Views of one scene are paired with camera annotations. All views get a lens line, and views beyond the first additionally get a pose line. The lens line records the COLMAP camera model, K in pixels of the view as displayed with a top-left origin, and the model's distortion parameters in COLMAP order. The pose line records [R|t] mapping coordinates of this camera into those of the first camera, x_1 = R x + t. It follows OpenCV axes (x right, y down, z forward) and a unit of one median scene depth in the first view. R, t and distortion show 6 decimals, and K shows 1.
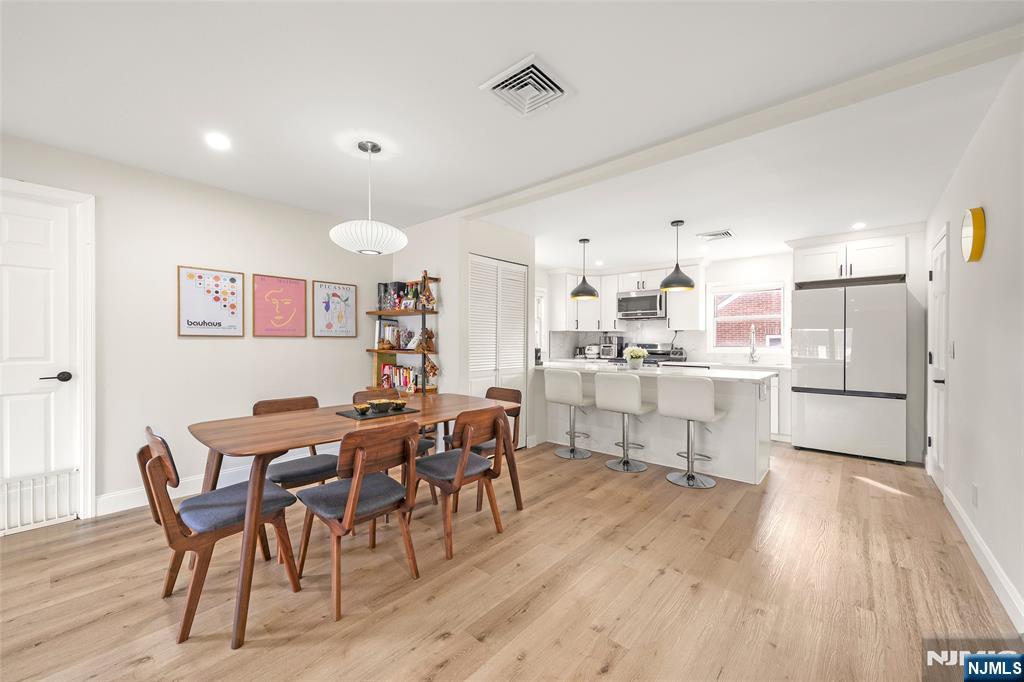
lens RADIAL K [[389.4, 0, 510.4], [0, 389.4, 338.8], [0, 0, 1]] dist [0.001159, -0.000064]
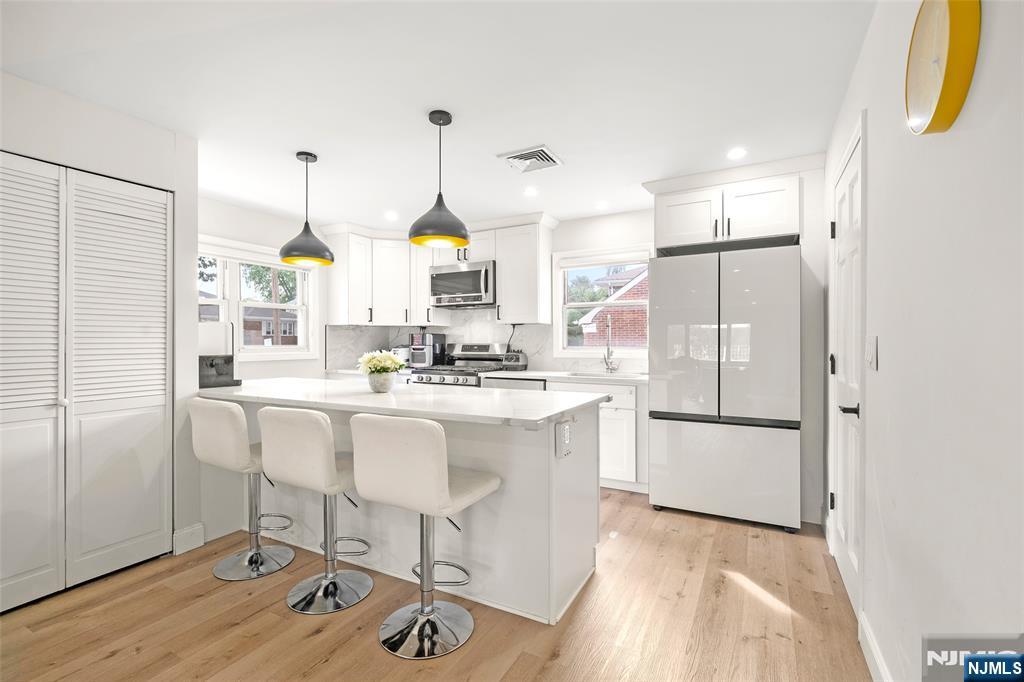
lens RADIAL K [[452.7, 0, 512.0], [0, 452.7, 341.0], [0, 0, 1]] dist [0.001034, -0.000009]
pose [[0.974953, -0.006939, 0.222304, 0.356676], [0.005732, 0.999965, 0.006074, 0.004074], [-0.222338, -0.004647, 0.974959, 0.348747]]
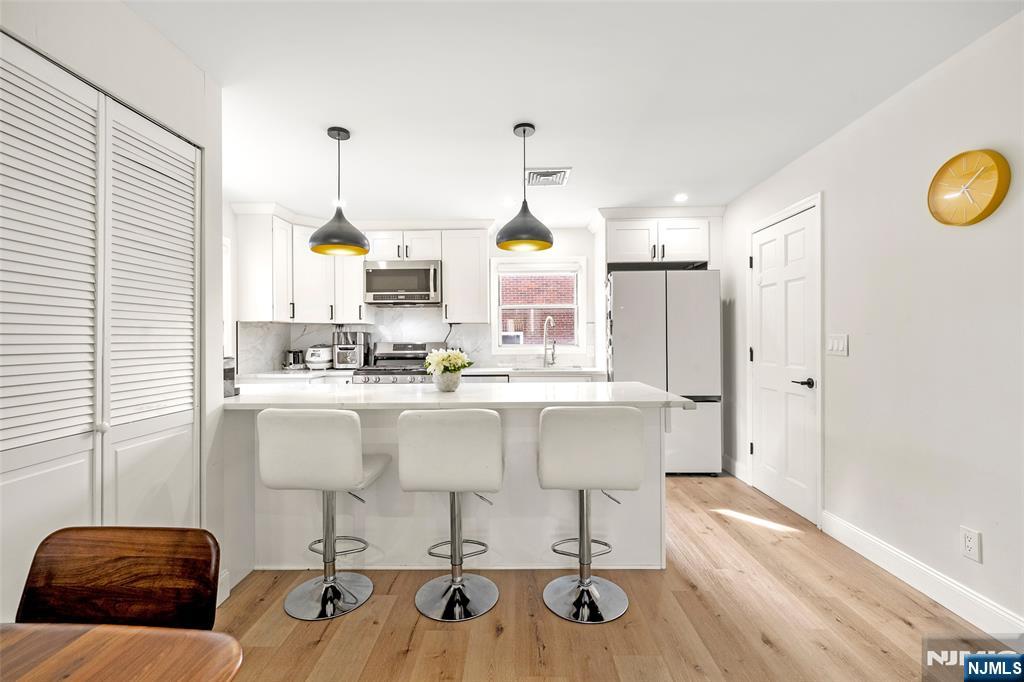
lens RADIAL K [[443.6, 0, 499.3], [0, 443.6, 337.0], [0, 0, 1]] dist [0.003491, 0.000270]
pose [[0.770161, -0.005678, 0.637825, -0.011967], [0.006131, 0.999980, 0.001498, 0.003396], [-0.637821, 0.002757, 0.770180, 0.487952]]
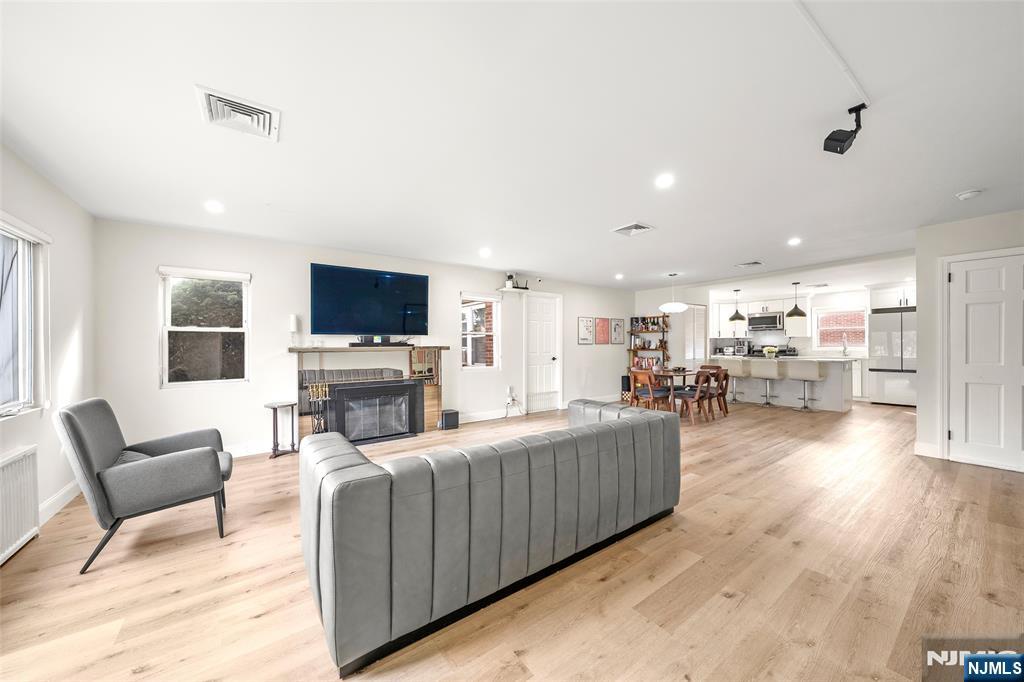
lens RADIAL K [[360.5, 0, 510.7], [0, 360.5, 346.5], [0, 0, 1]] dist [-0.000347, -0.000066]
pose [[0.975998, -0.010883, -0.217508, -0.539123], [0.012537, 0.999902, 0.006225, -0.007982], [0.217419, -0.008802, 0.976039, -1.005700]]
